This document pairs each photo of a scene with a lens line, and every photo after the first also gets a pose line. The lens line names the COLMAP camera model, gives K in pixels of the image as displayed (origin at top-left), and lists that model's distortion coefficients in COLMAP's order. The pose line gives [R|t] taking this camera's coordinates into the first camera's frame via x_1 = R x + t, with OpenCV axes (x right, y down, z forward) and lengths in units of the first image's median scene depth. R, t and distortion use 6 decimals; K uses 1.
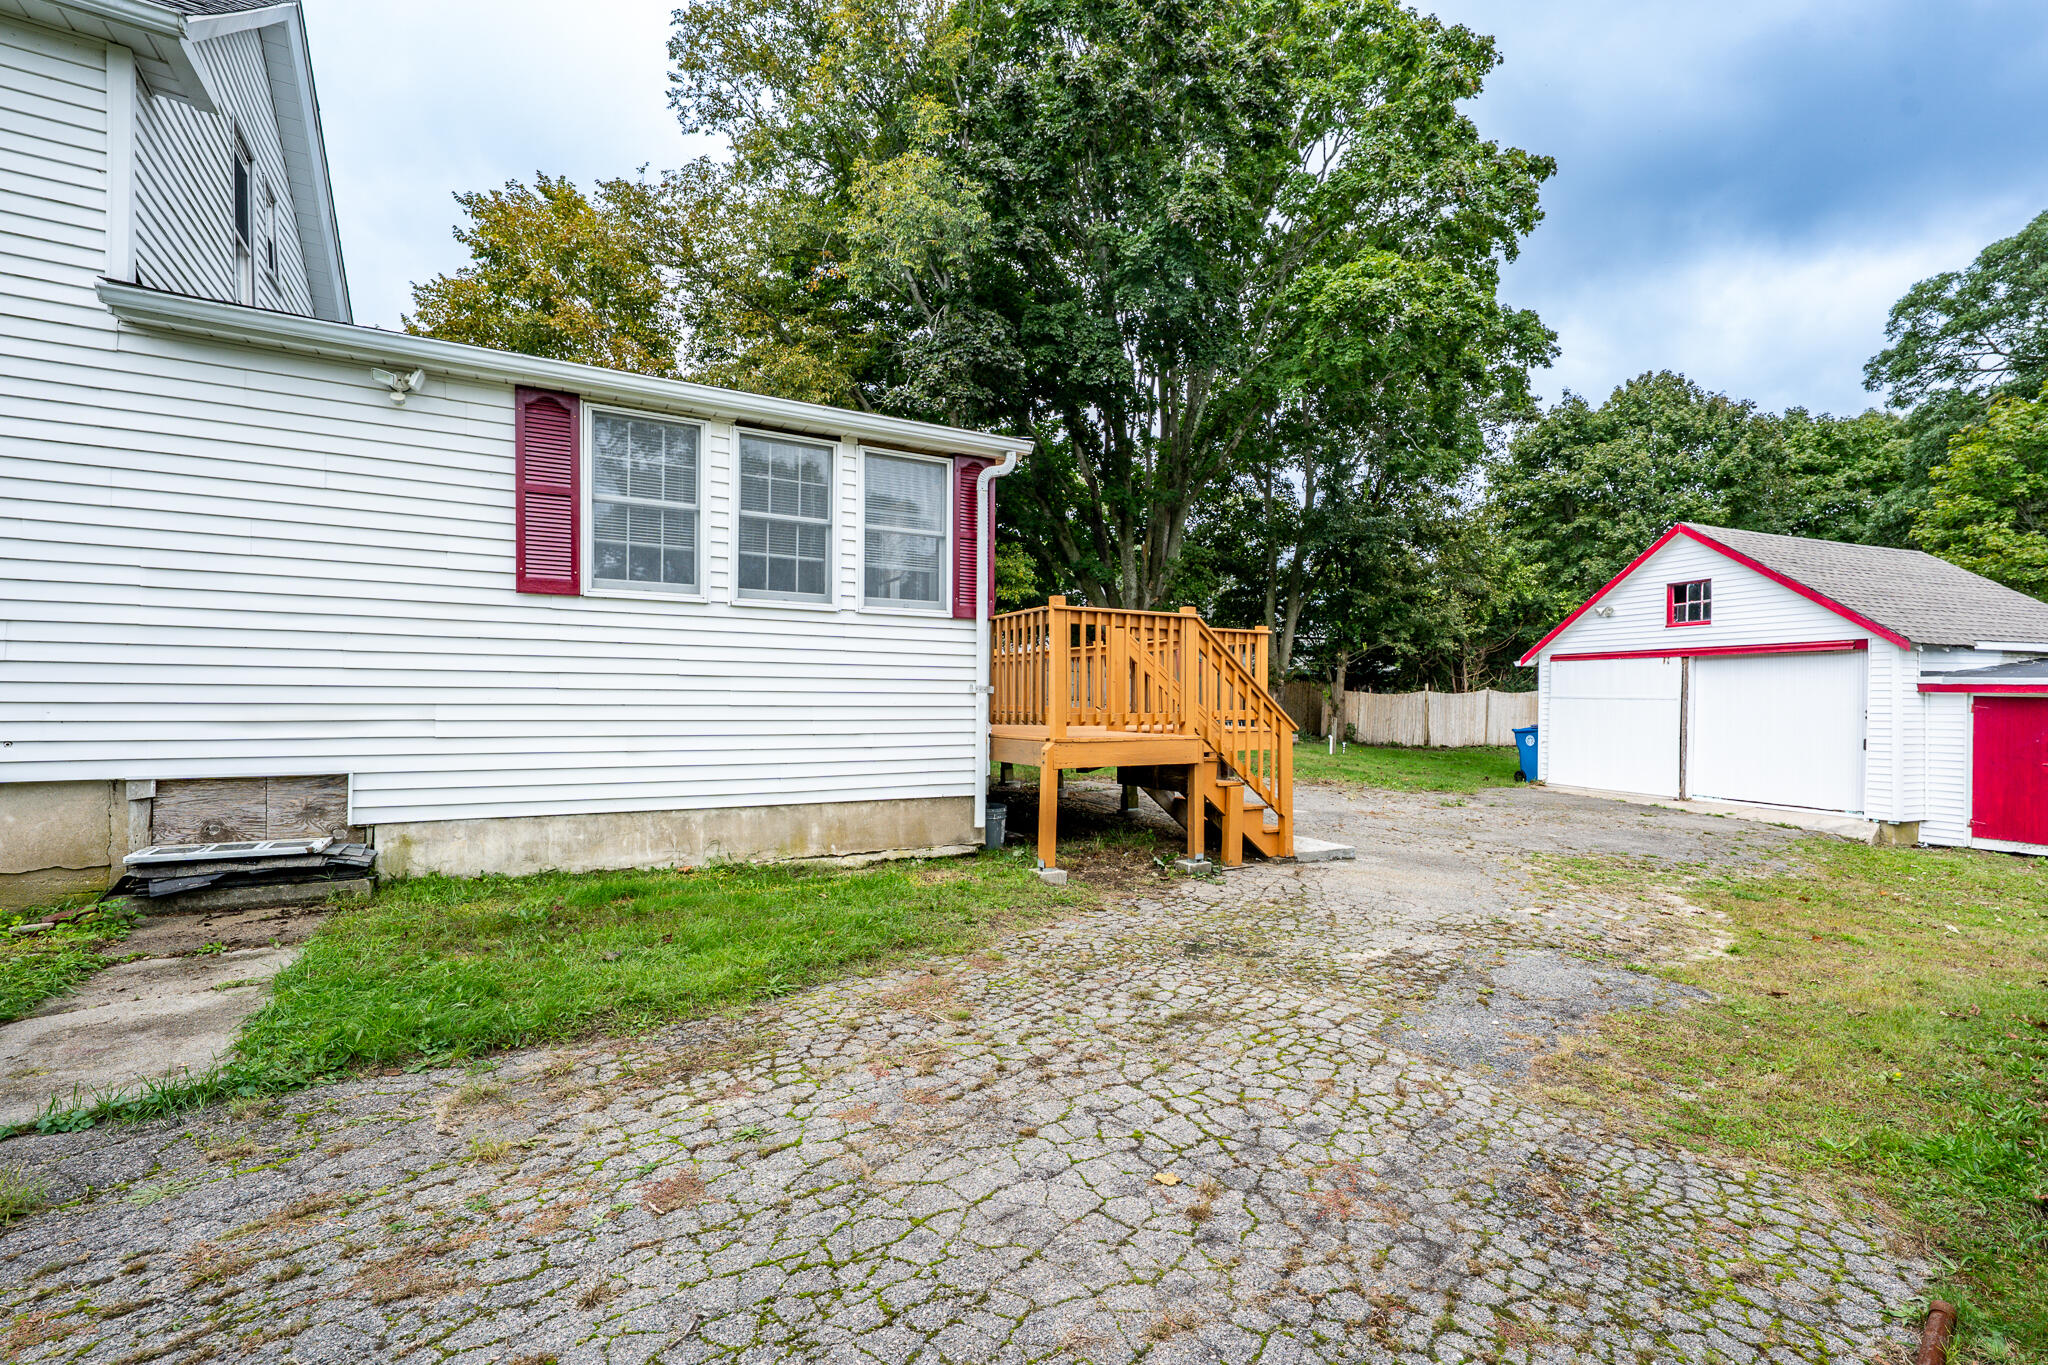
lens RADIAL K [[918.3, 0, 1060.6], [0, 918.3, 718.9], [0, 0, 1]] dist [-0.004448, 0.000302]
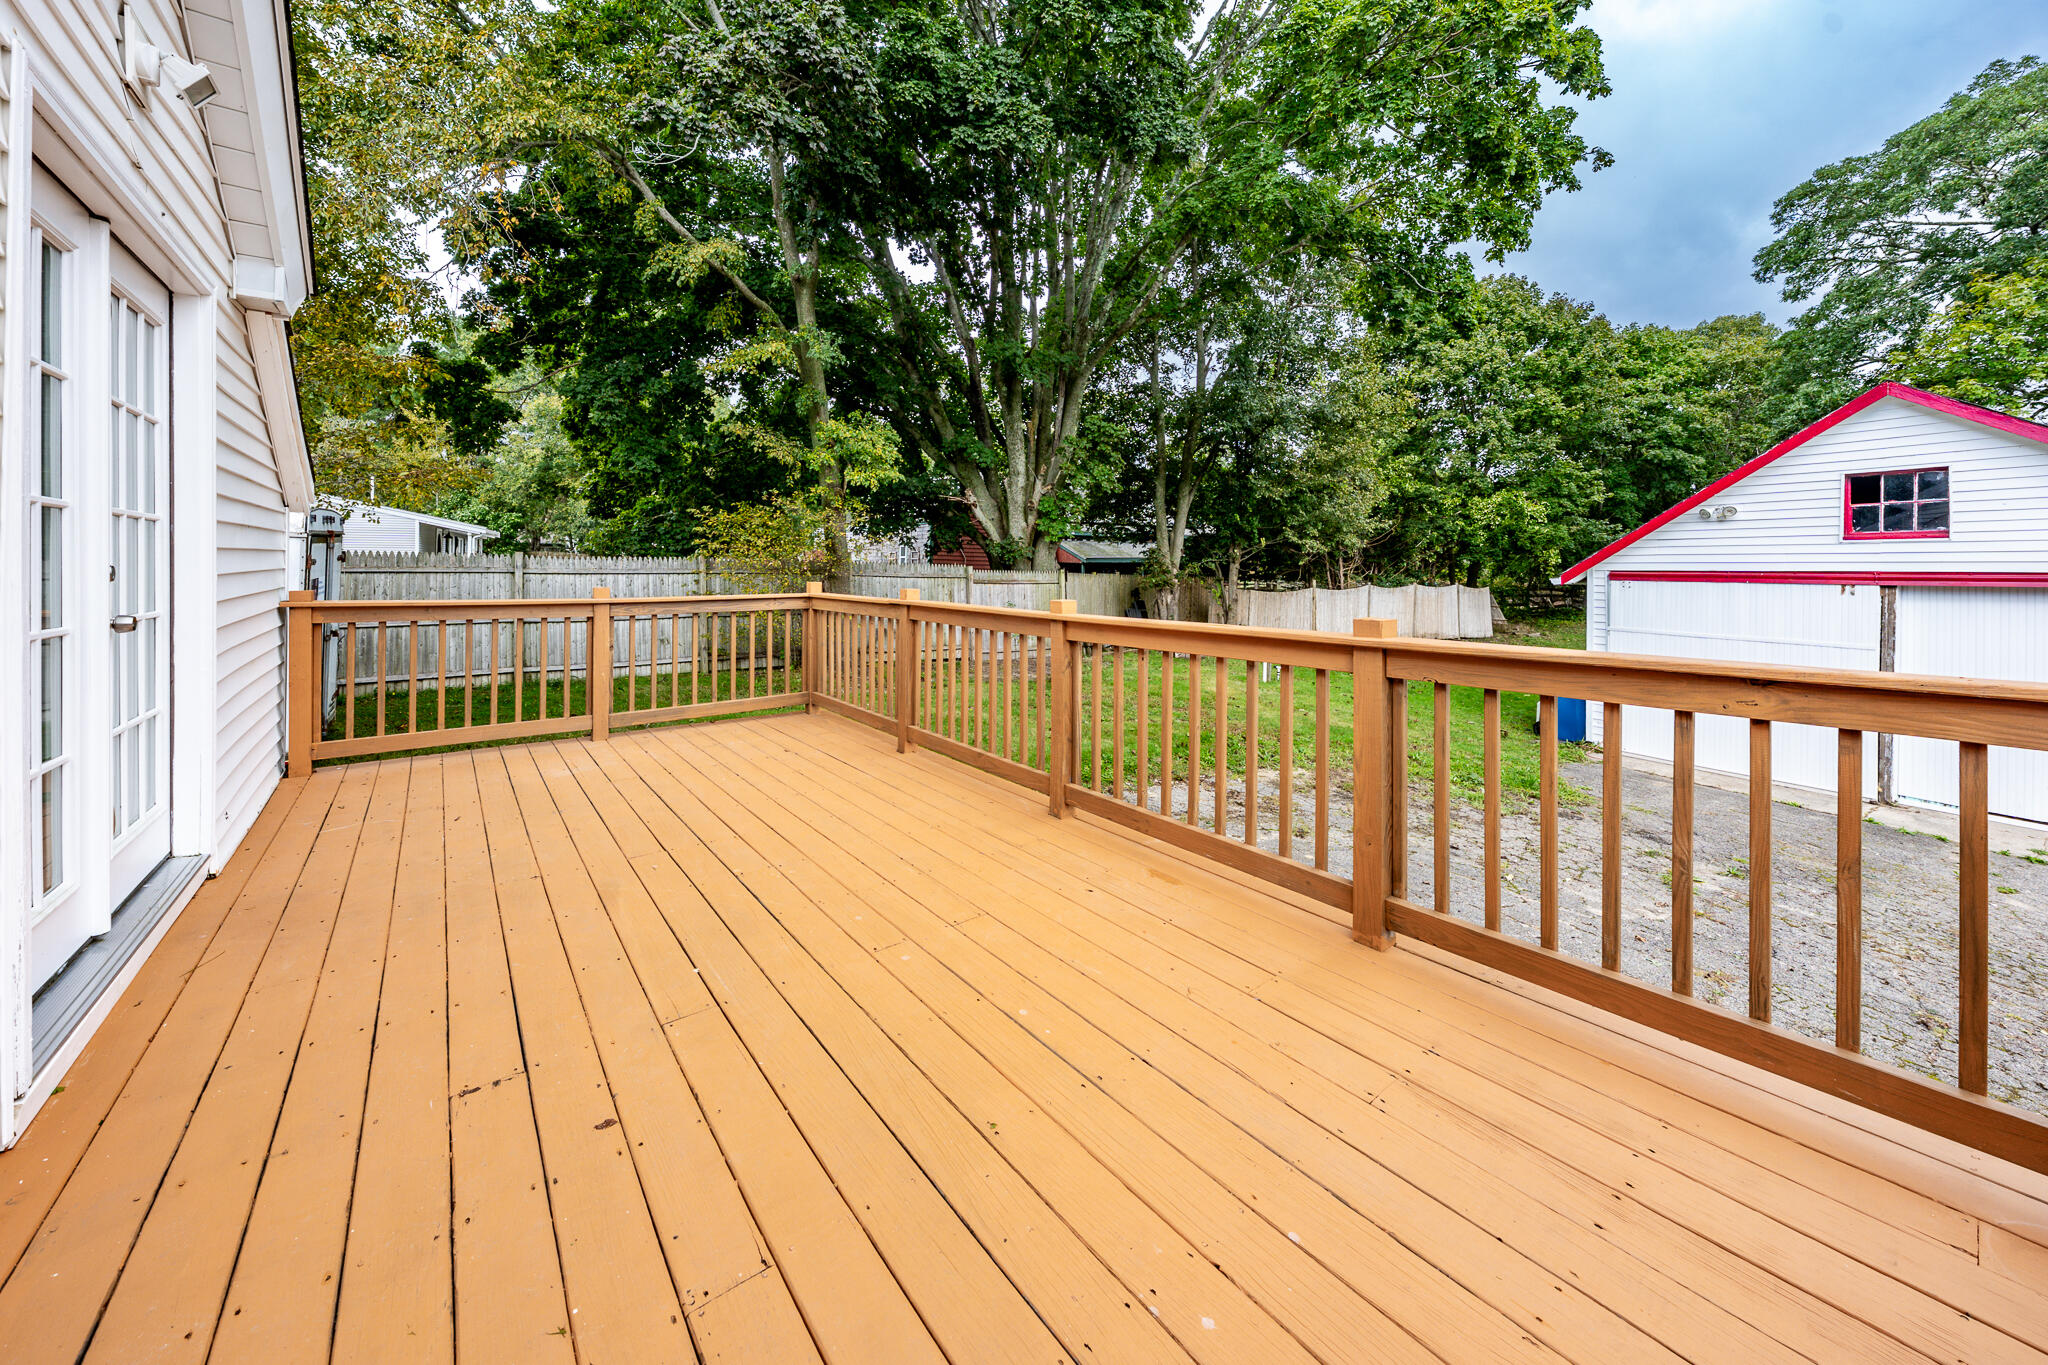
lens RADIAL K [[723.1, 0, 1004.1], [0, 723.1, 576.7], [0, 0, 1]] dist [-0.001503, -0.000355]
pose [[0.993265, -0.003650, 0.115809, -0.009832], [0.004248, 0.999979, -0.004917, -0.046869], [-0.115788, 0.005376, 0.993259, 0.352366]]
